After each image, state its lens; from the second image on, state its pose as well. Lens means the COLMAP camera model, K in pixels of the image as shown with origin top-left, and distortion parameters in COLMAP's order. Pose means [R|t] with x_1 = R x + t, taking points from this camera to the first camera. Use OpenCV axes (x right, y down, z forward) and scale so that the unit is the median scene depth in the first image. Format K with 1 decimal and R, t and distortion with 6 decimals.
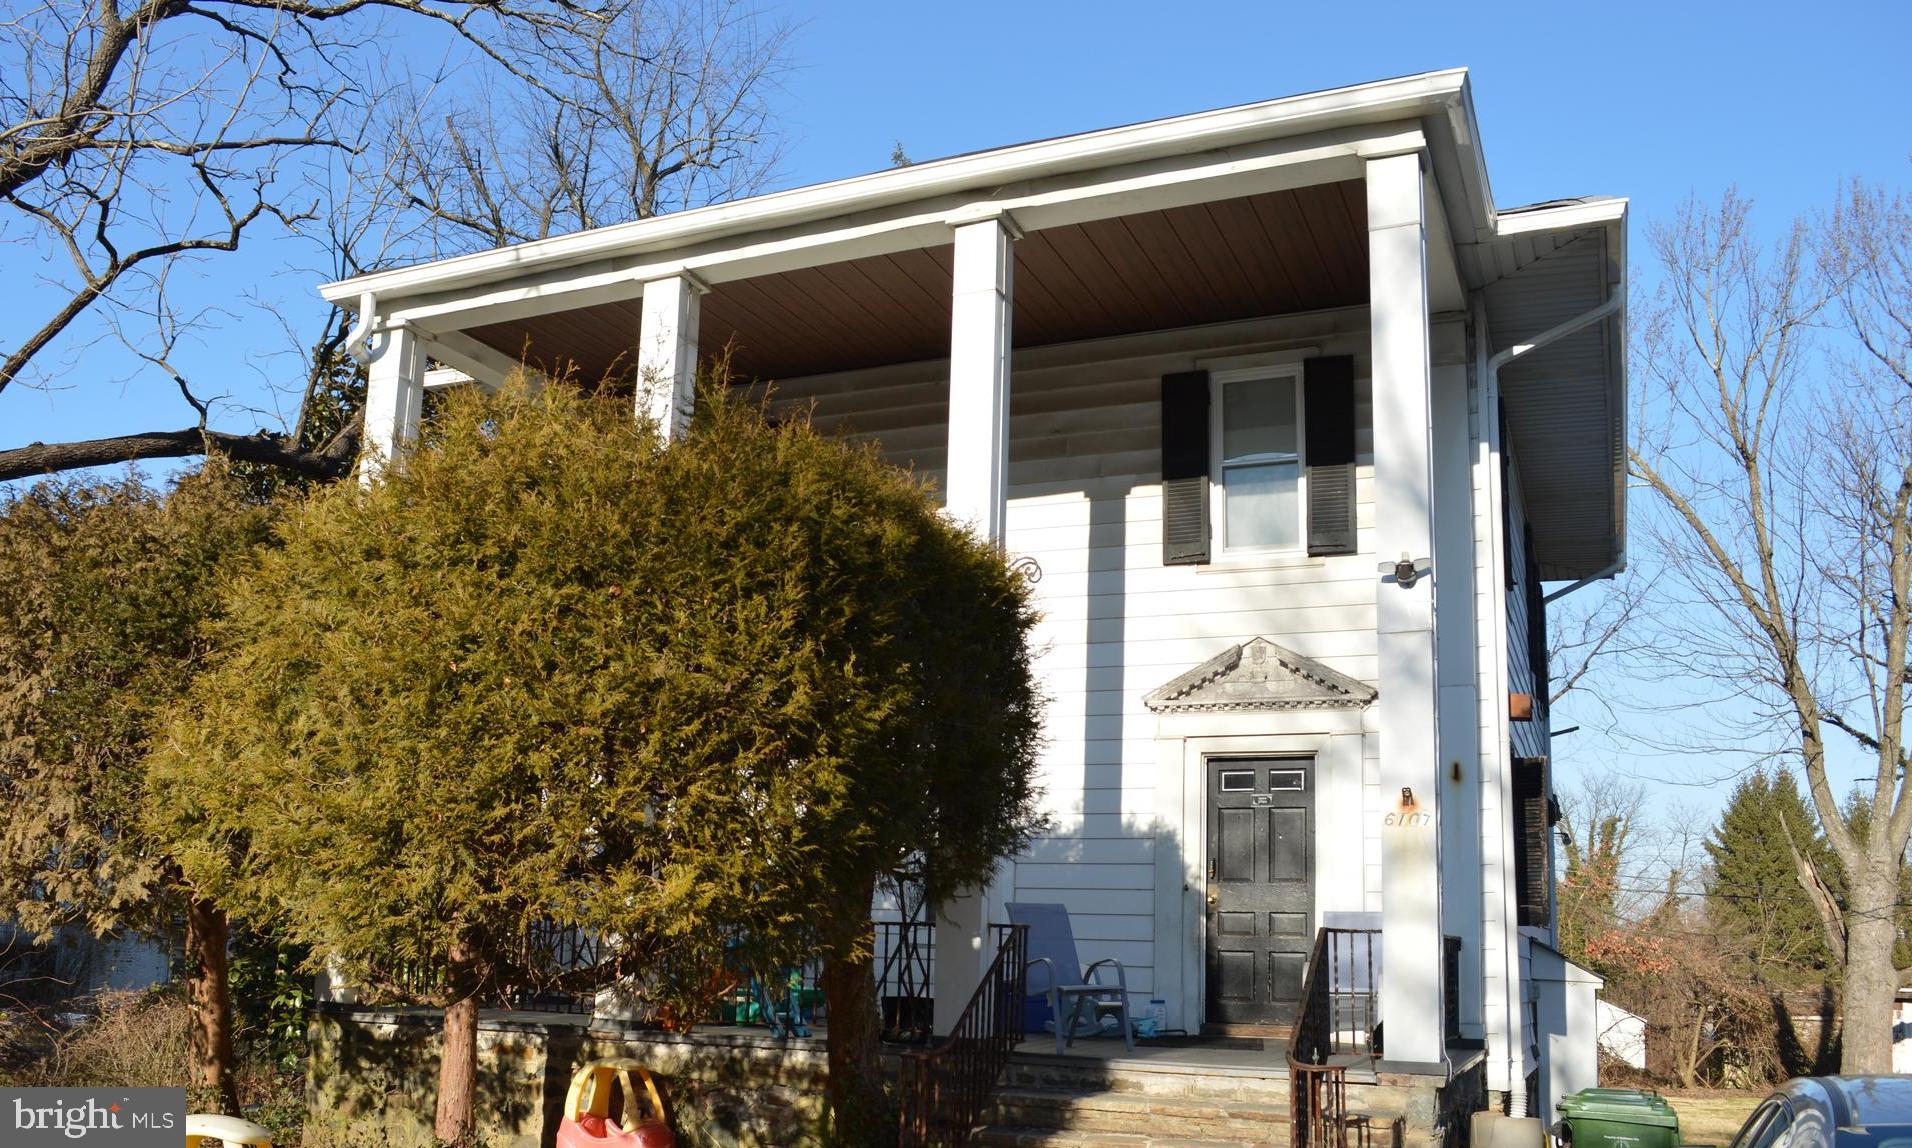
lens RADIAL K [[1645.8, 0, 894.4], [0, 1645.8, 696.3], [0, 0, 1]] dist [-0.087749, 0.022168]
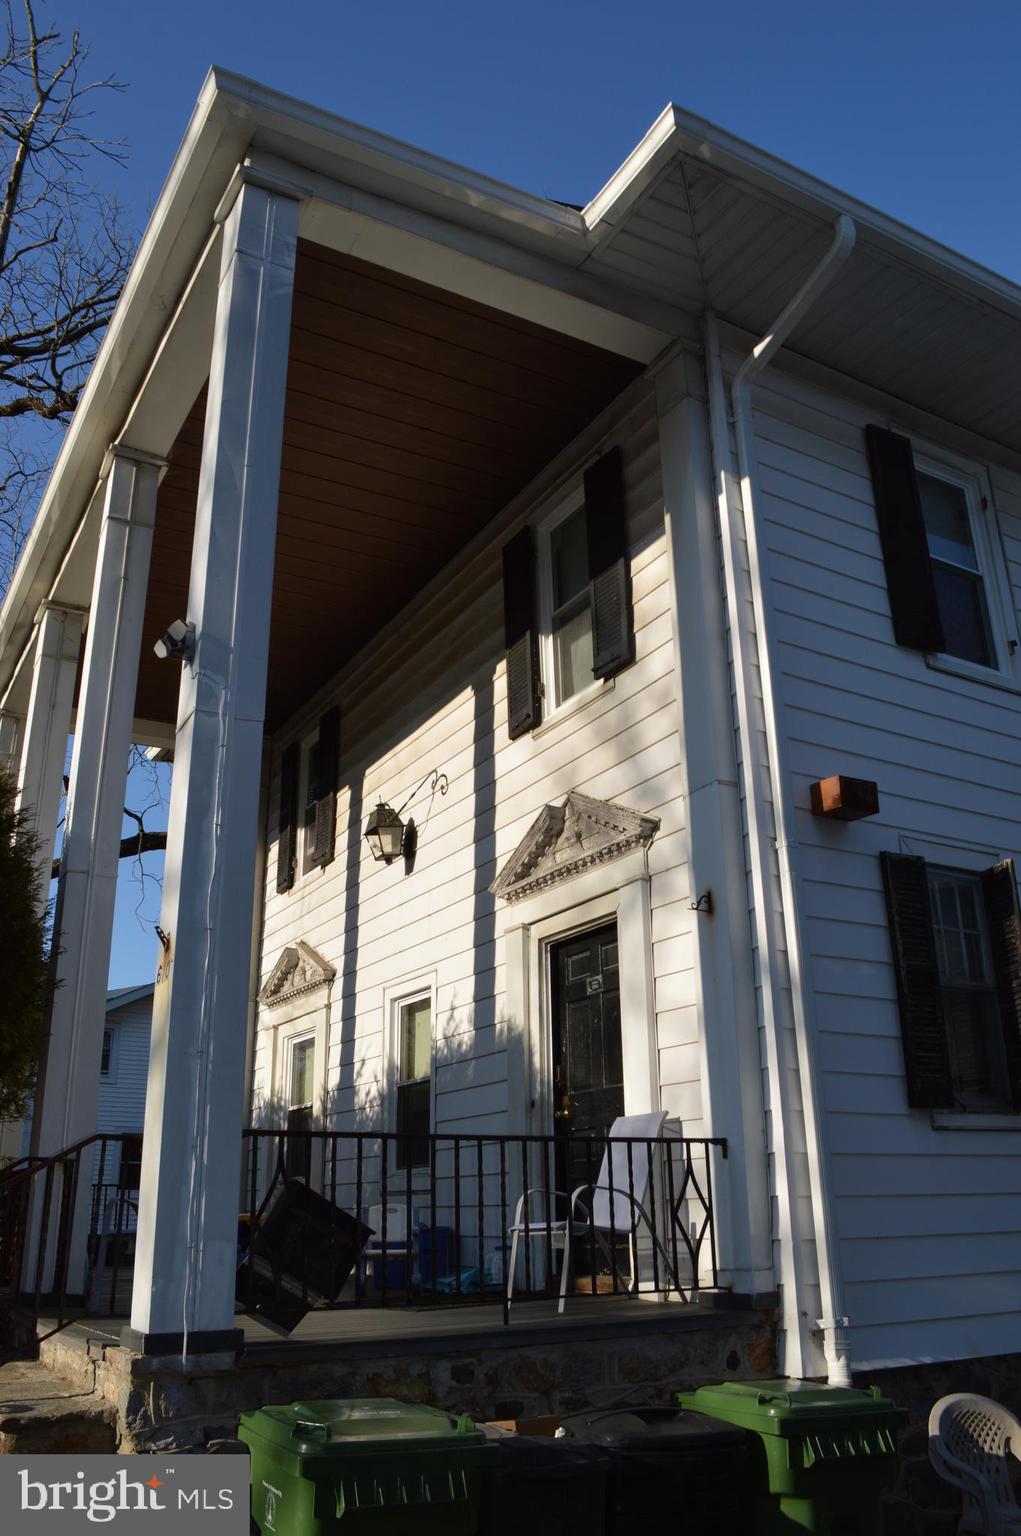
lens RADIAL K [[1230.5, 0, 500.9], [0, 1230.5, 772.0], [0, 0, 1]] dist [-0.083160, 0.013552]
pose [[0.803802, -0.244338, -0.542404, 0.534216], [0.131470, 0.962176, -0.238605, 0.099831], [0.580188, 0.120481, 0.805522, 0.465161]]
